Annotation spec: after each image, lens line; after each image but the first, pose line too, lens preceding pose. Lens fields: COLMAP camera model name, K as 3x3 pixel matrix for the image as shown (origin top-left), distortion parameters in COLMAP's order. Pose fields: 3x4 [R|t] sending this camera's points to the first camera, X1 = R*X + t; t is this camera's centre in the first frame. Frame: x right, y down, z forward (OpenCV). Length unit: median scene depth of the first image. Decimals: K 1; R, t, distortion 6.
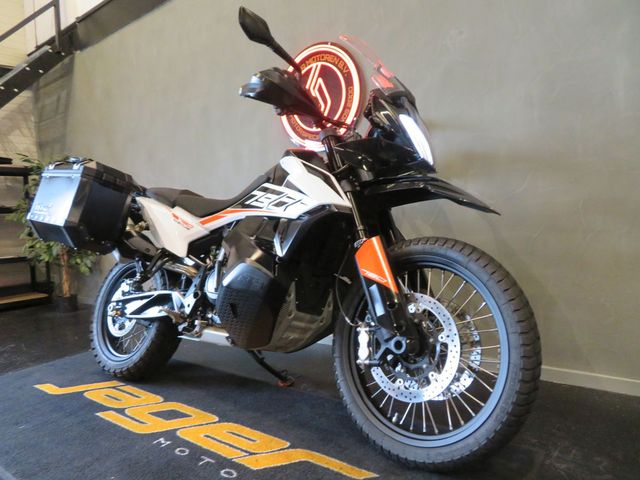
lens RADIAL K [[460.3, 0, 320.5], [0, 460.3, 238.3], [0, 0, 1]] dist [-0.008615, 0.009275]
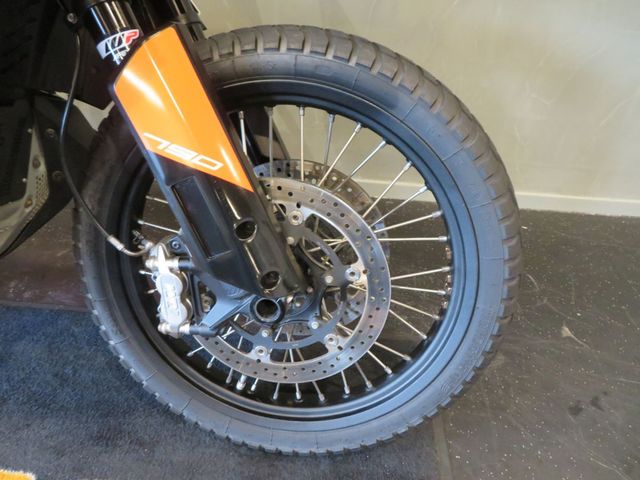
lens RADIAL K [[460.3, 0, 315.2], [0, 460.3, 240.1], [0, 0, 1]] dist [-0.008615, 0.009275]
pose [[0.825359, -0.252973, 0.504764, -0.001653], [-0.068083, 0.842893, 0.533757, -0.056191], [-0.560488, -0.474907, 0.678466, 0.589476]]
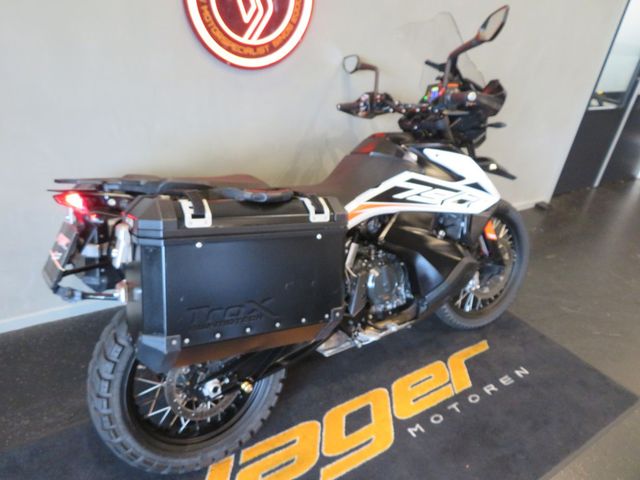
lens RADIAL K [[460.3, 0, 320.6], [0, 460.3, 238.1], [0, 0, 1]] dist [-0.008615, 0.009275]
pose [[0.314366, -0.373190, 0.872871, -1.230287], [-0.086623, 0.904374, 0.417856, -0.440318], [-0.945341, -0.206970, 0.251978, 1.029905]]
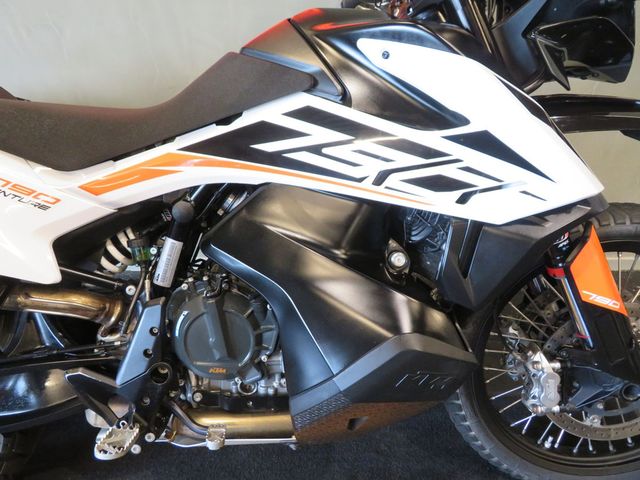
lens RADIAL K [[460.3, 0, 313.9], [0, 460.3, 236.8], [0, 0, 1]] dist [-0.008615, 0.009275]
pose [[0.768985, -0.268302, 0.580238, -0.435699], [-0.027206, 0.893103, 0.449028, -0.217758], [-0.638688, -0.361082, 0.679483, 0.774576]]
